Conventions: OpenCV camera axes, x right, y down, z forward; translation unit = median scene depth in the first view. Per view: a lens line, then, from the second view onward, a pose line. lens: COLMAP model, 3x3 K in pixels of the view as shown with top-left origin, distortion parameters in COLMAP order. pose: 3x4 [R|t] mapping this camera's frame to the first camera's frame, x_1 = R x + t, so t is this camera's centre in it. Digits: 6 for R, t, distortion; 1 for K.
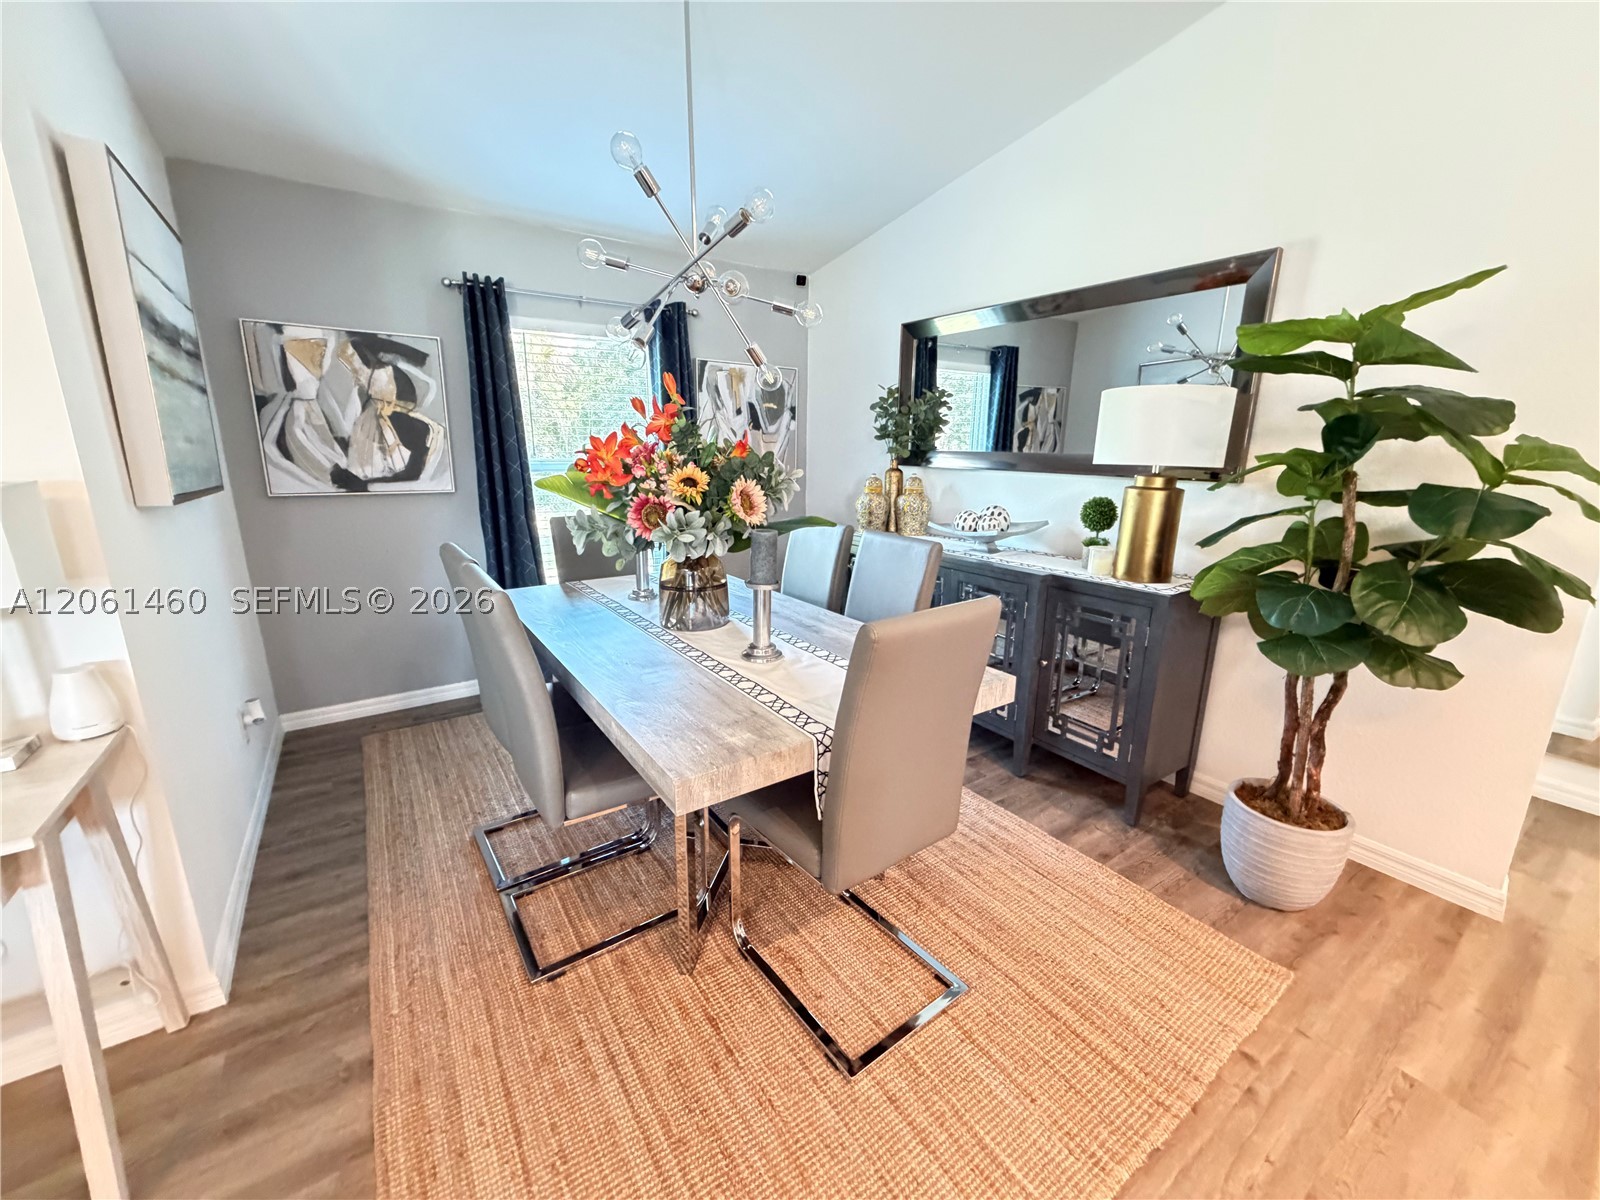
lens RADIAL K [[636.1, 0, 797.3], [0, 636.1, 595.8], [0, 0, 1]] dist [0.000283, -0.000102]
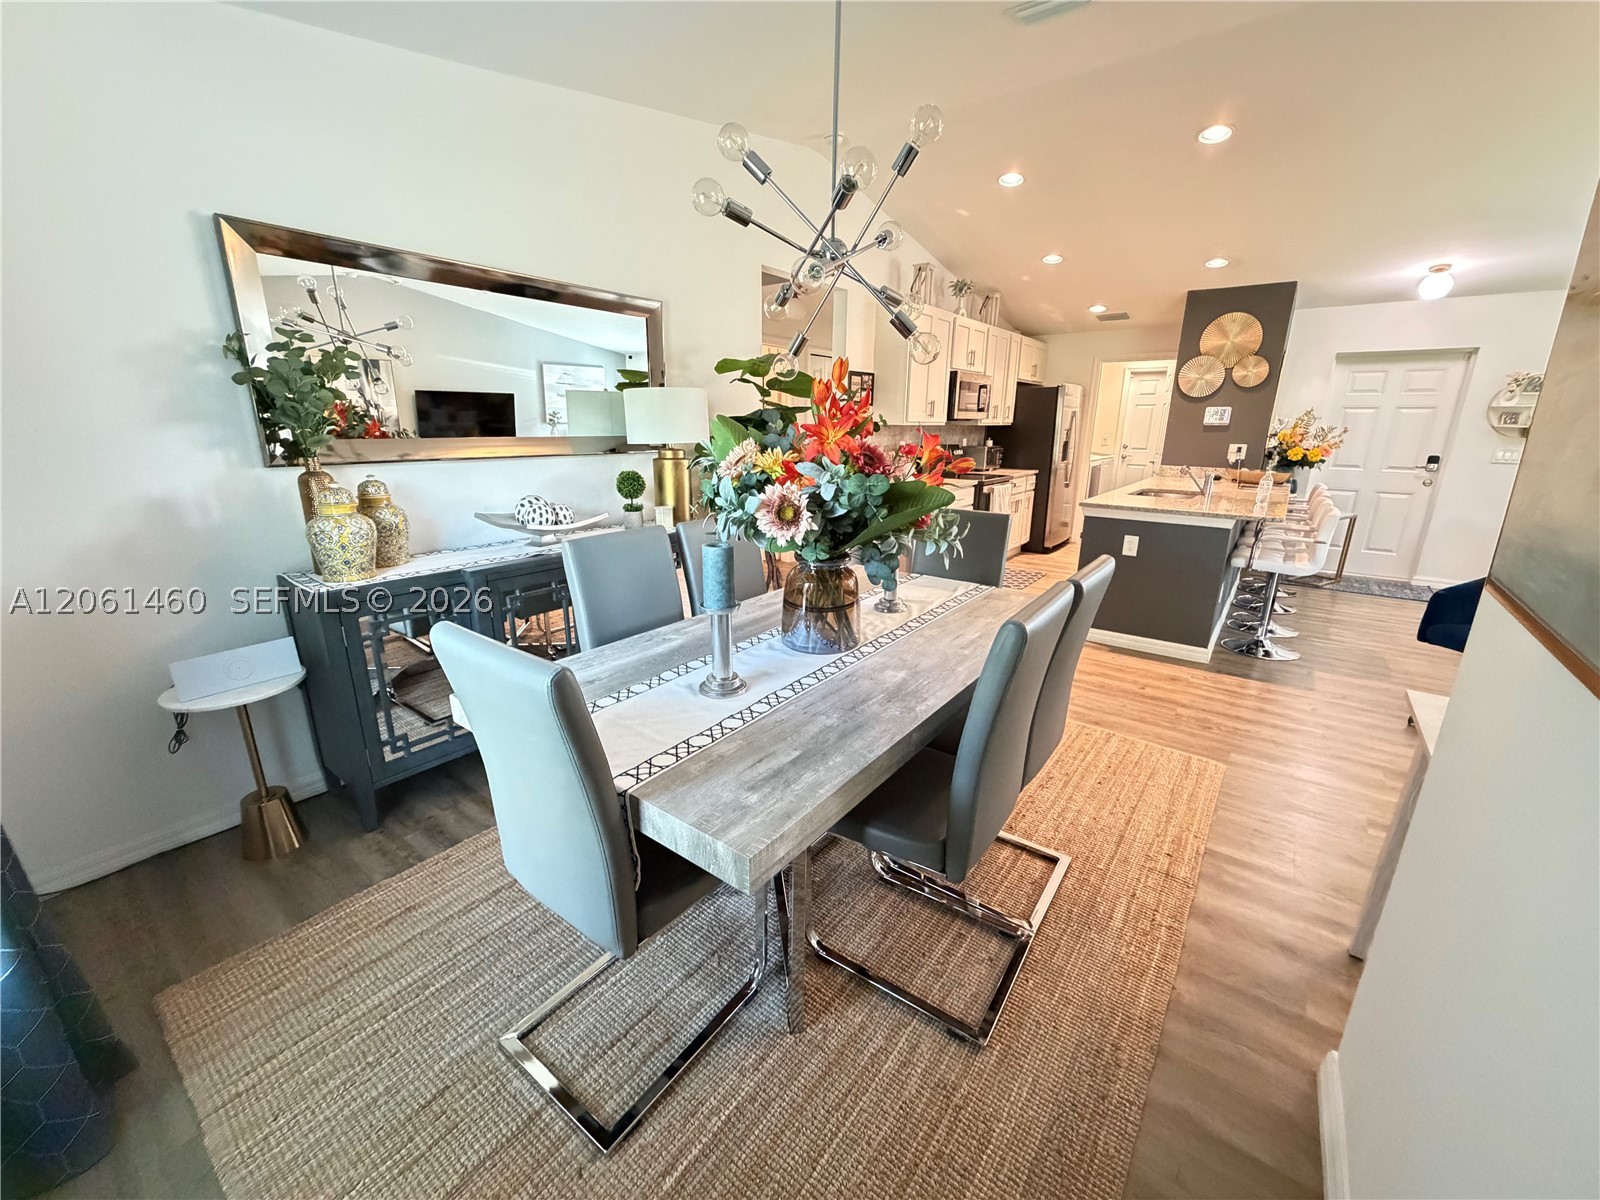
lens RADIAL K [[636.1, 0, 798.5], [0, 636.1, 597.6], [0, 0, 1]] dist [0.000283, -0.000102]
pose [[-0.316489, -0.264818, 0.910882, -0.894529], [0.212561, 0.916026, 0.340169, -0.305367], [-0.924474, 0.301278, -0.233622, 1.154415]]
